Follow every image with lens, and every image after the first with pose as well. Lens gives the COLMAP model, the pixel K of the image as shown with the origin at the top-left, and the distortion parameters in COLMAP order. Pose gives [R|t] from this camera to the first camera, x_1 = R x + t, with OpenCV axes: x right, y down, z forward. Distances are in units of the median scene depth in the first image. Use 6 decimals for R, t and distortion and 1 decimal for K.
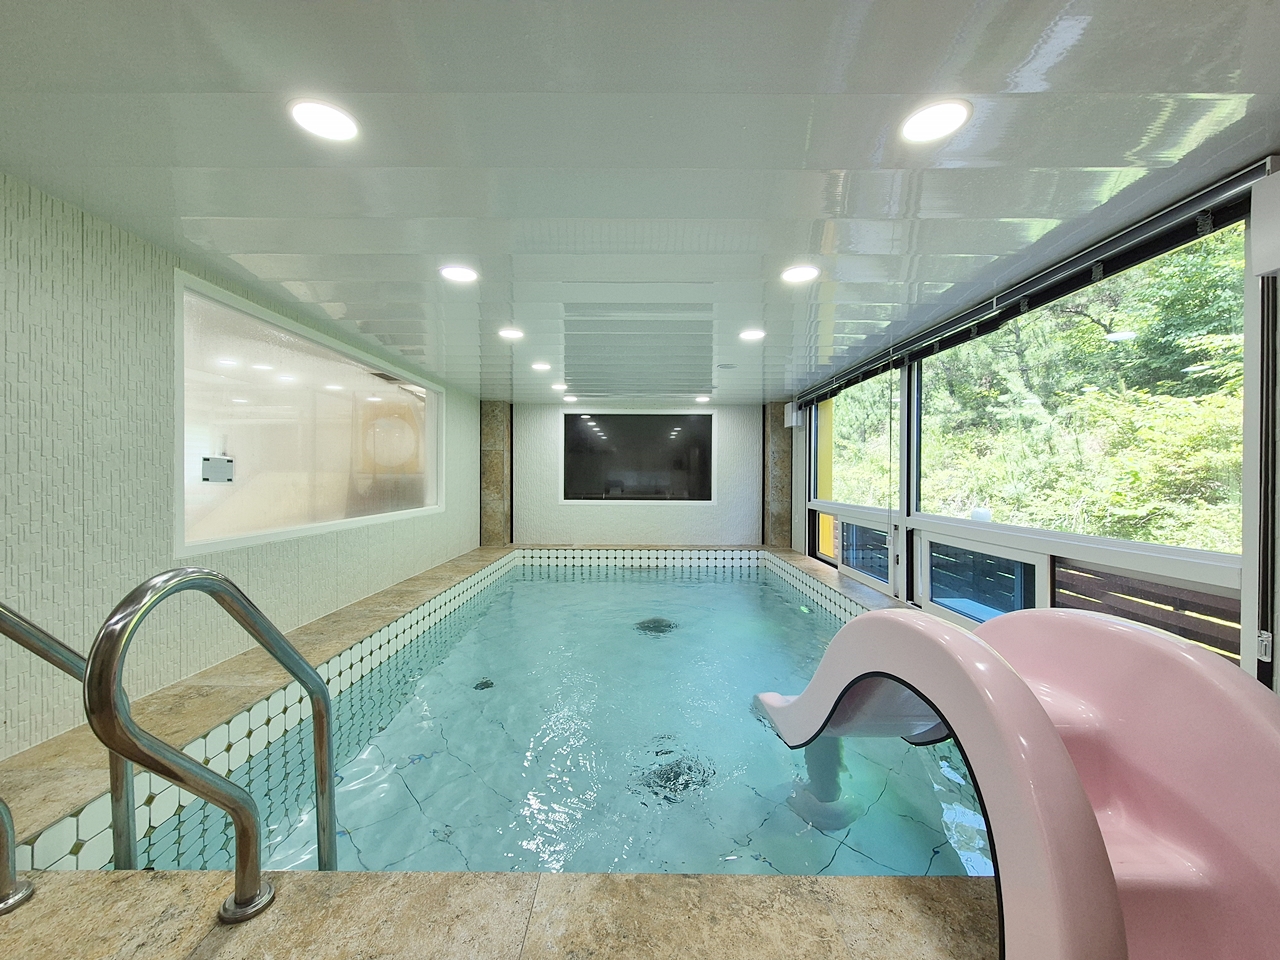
lens RADIAL K [[520.1, 0, 636.8], [0, 520.1, 478.6], [0, 0, 1]] dist [-0.000636, -0.000101]
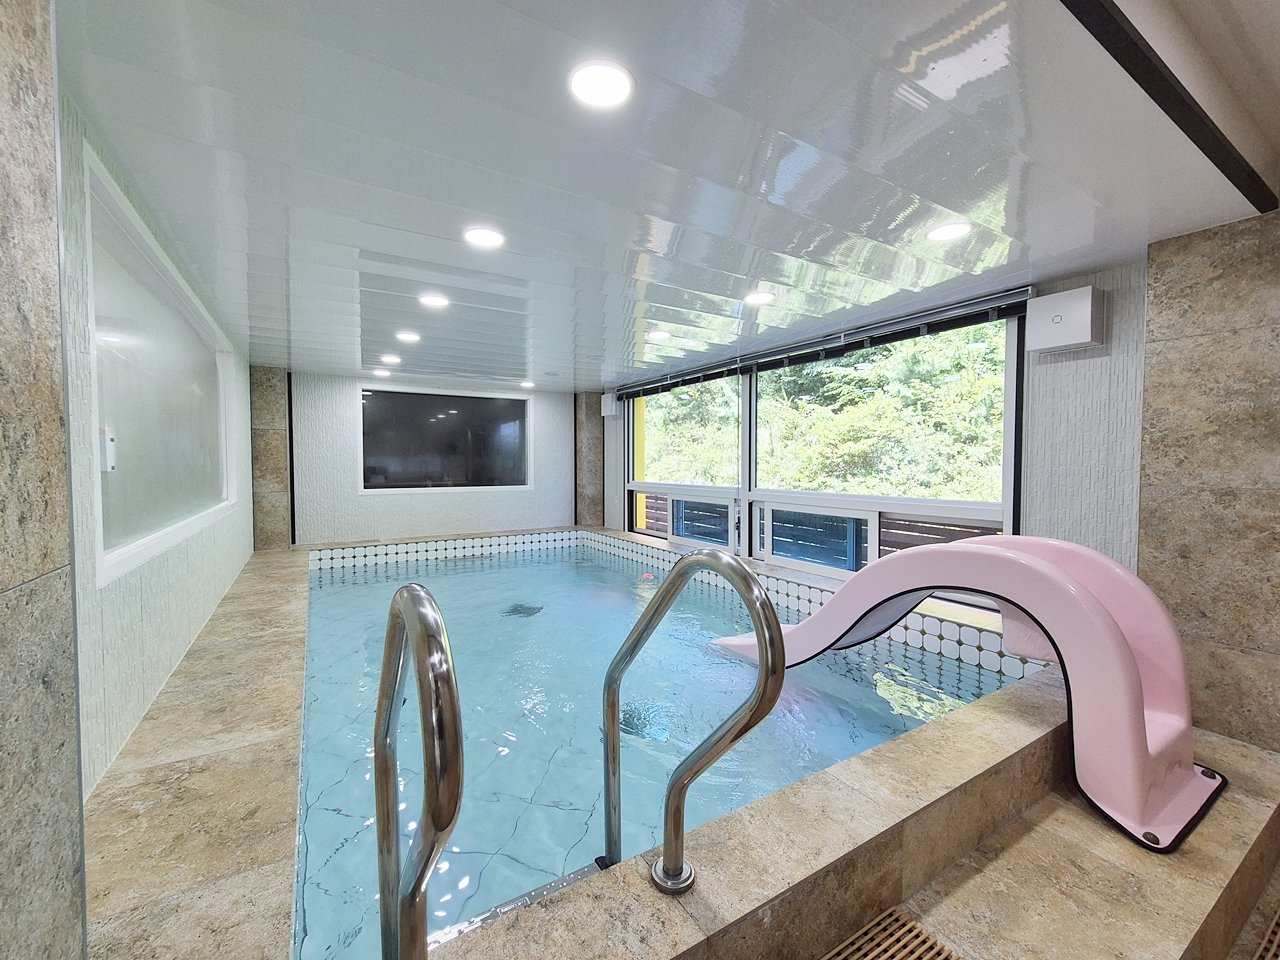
lens RADIAL K [[520.1, 0, 636.4], [0, 520.1, 478.5], [0, 0, 1]] dist [-0.000636, -0.000101]
pose [[0.852433, -0.021034, 0.522413, -0.221862], [0.006652, 0.999546, 0.029390, 0.000832], [-0.522794, -0.021578, 0.852186, 0.030951]]
